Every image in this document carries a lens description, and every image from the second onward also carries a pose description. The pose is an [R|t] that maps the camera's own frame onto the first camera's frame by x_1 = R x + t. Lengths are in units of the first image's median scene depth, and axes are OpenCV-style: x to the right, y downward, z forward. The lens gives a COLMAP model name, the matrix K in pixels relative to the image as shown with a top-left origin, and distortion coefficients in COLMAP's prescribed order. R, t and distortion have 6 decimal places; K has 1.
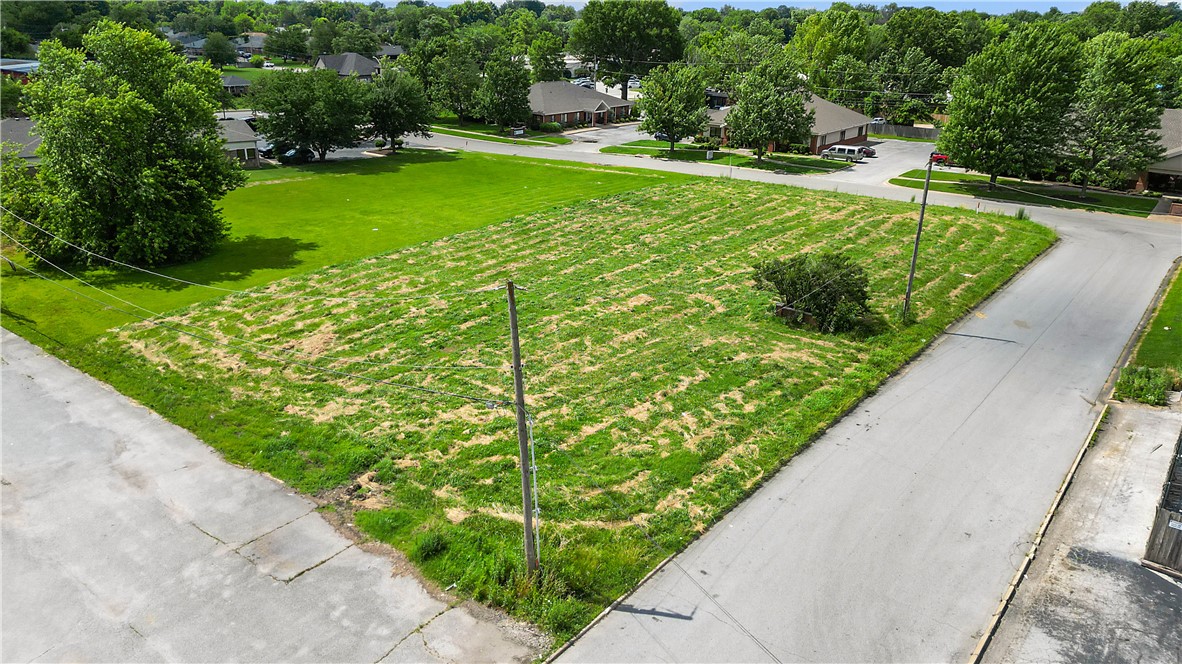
lens RADIAL K [[826.8, 0, 588.5], [0, 826.8, 331.5], [0, 0, 1]] dist [0.107775, -0.149999]
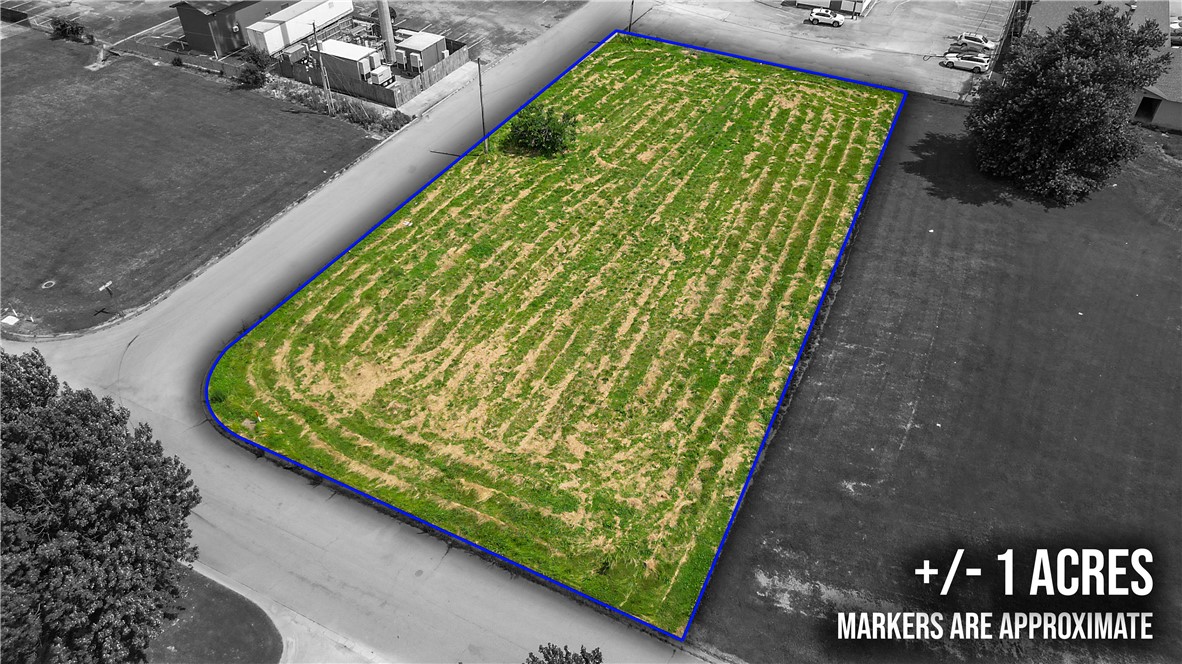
lens RADIAL K [[826.8, 0, 588.5], [0, 826.8, 331.5], [0, 0, 1]] dist [0.107775, -0.149999]
pose [[-0.980101, 0.111854, -0.163984, 0.515257], [-0.089243, 0.489619, 0.867358, -1.365123], [0.177307, 0.864733, -0.469894, 2.228698]]
